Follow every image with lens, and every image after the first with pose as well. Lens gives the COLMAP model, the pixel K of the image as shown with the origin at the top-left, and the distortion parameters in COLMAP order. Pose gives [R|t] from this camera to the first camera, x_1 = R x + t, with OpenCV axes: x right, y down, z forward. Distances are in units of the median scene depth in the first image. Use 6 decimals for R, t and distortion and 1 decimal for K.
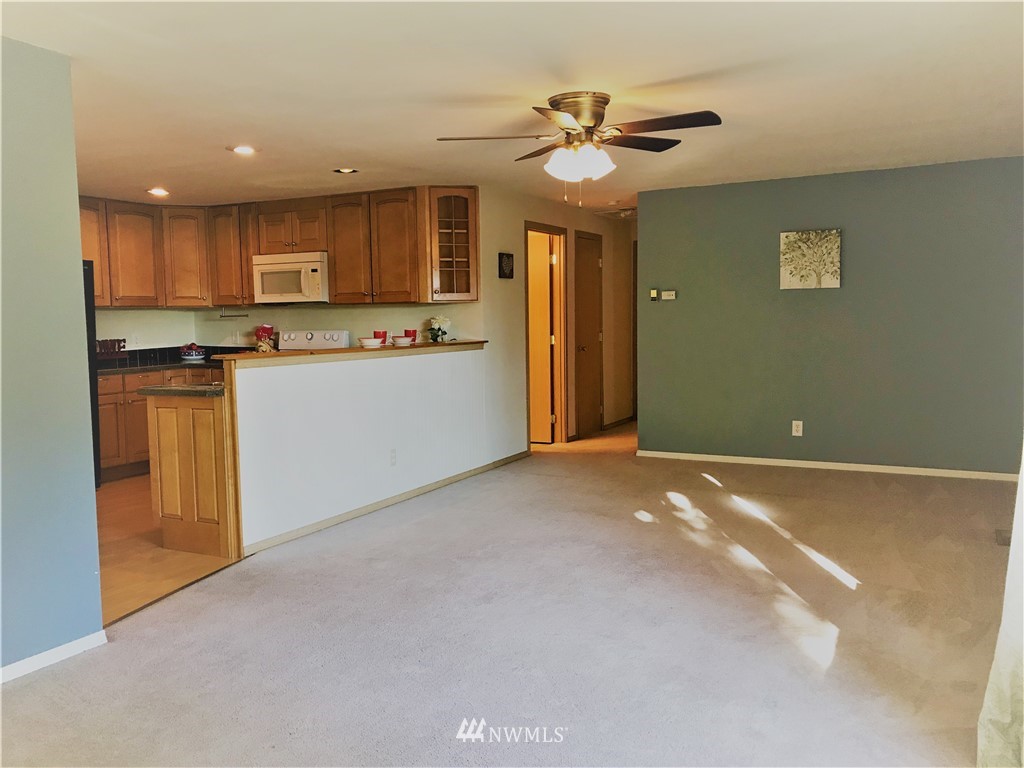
lens RADIAL K [[855.7, 0, 498.2], [0, 855.7, 376.3], [0, 0, 1]] dist [0.055612, -0.037514]
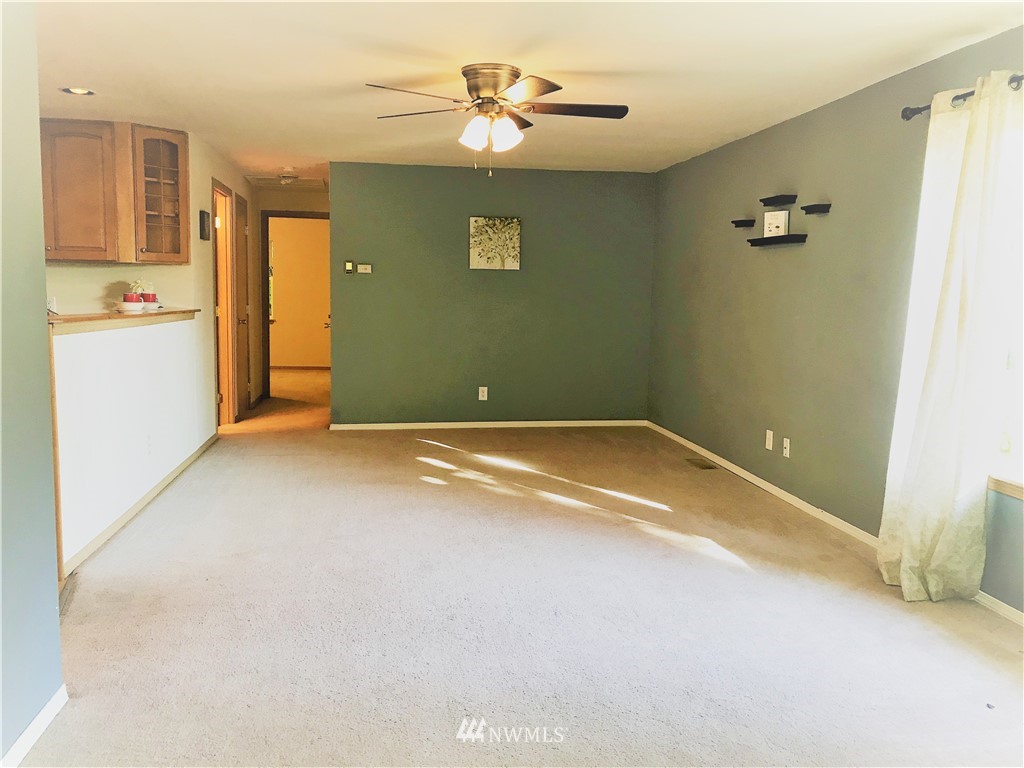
lens RADIAL K [[855.7, 0, 510.2], [0, 855.7, 378.0], [0, 0, 1]] dist [0.055612, -0.037514]
pose [[0.792777, -0.029478, 0.608799, -0.297965], [0.016159, 0.999495, 0.027353, 0.009894], [-0.609298, -0.011848, 0.792853, 0.093675]]
